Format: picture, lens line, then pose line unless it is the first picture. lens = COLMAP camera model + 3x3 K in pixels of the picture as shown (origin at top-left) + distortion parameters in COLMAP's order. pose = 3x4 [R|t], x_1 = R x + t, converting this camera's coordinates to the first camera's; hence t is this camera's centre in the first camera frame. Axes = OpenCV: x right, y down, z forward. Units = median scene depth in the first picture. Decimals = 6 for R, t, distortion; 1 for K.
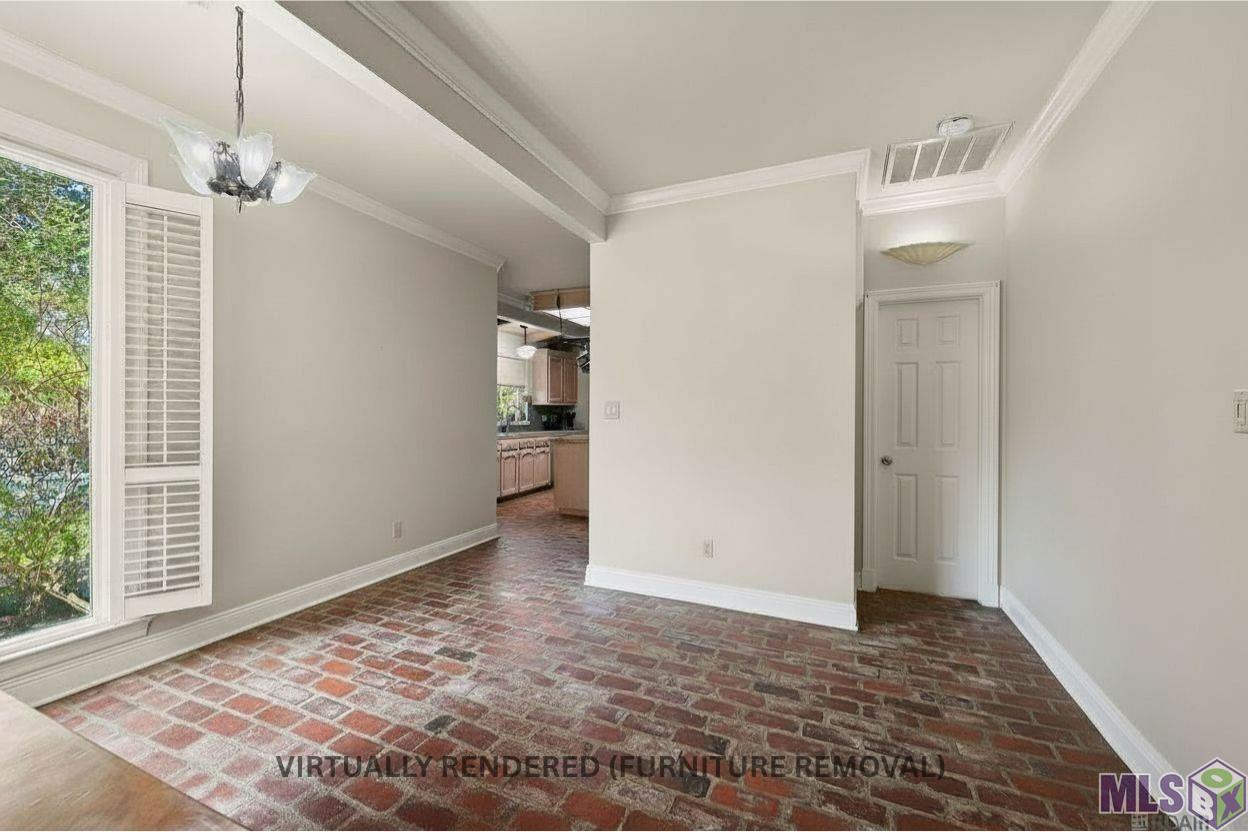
lens RADIAL K [[502.9, 0, 617.9], [0, 502.9, 415.7], [0, 0, 1]] dist [-0.000094, -0.000053]
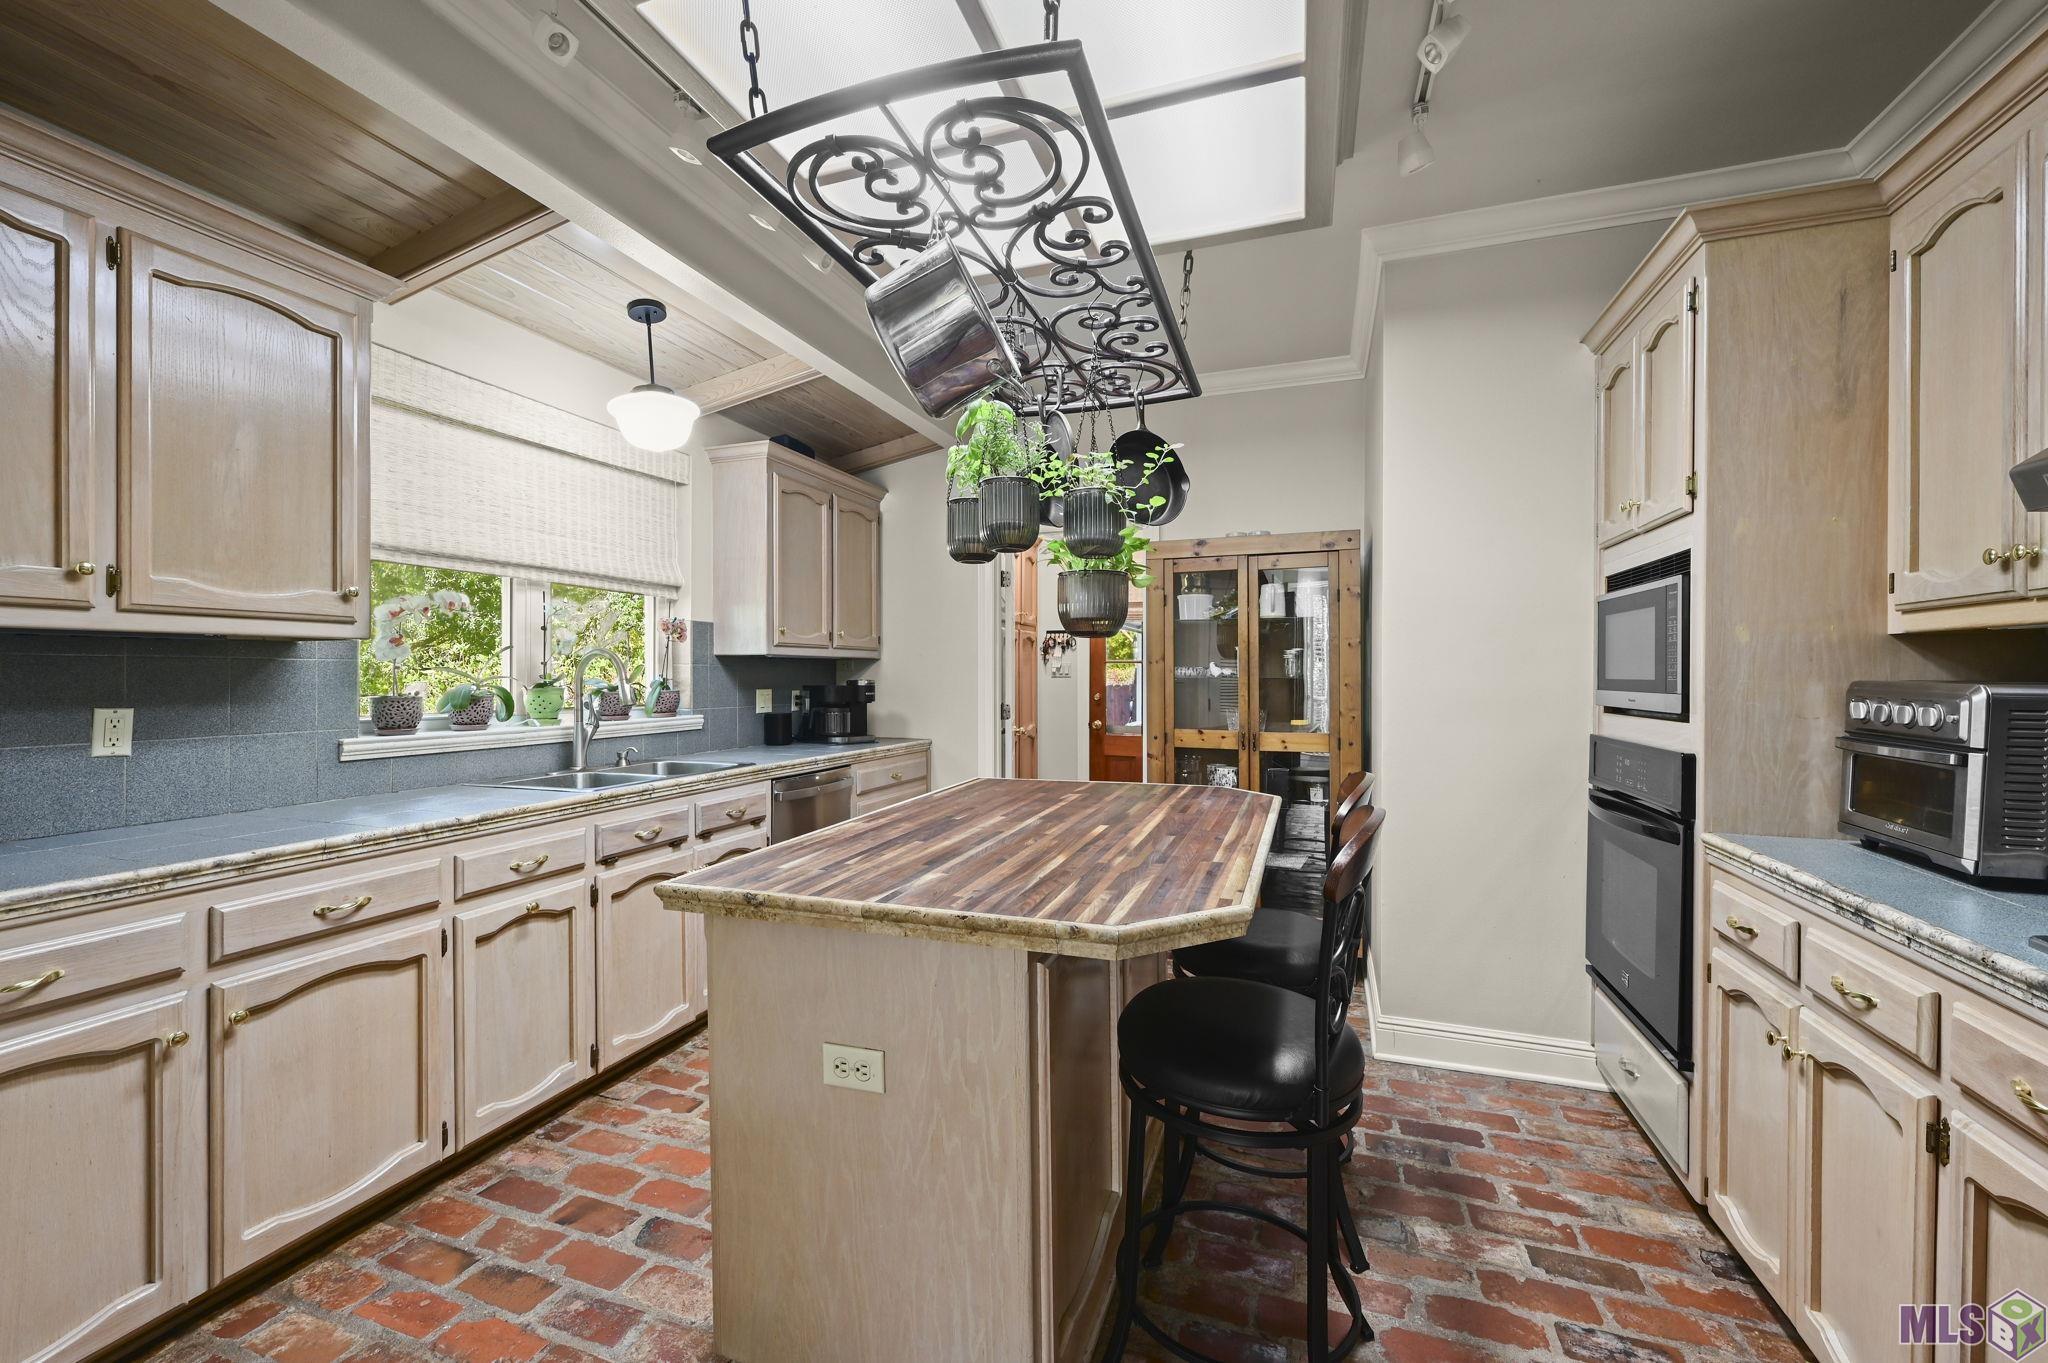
lens RADIAL K [[831.7, 0, 1011.9], [0, 831.7, 676.5], [0, 0, 1]] dist [-0.000473, 0.000368]
pose [[0.997554, -0.001416, 0.069880, -0.041174], [0.001496, 0.999998, -0.001089, -0.008877], [-0.069878, 0.001191, 0.997555, 0.544269]]
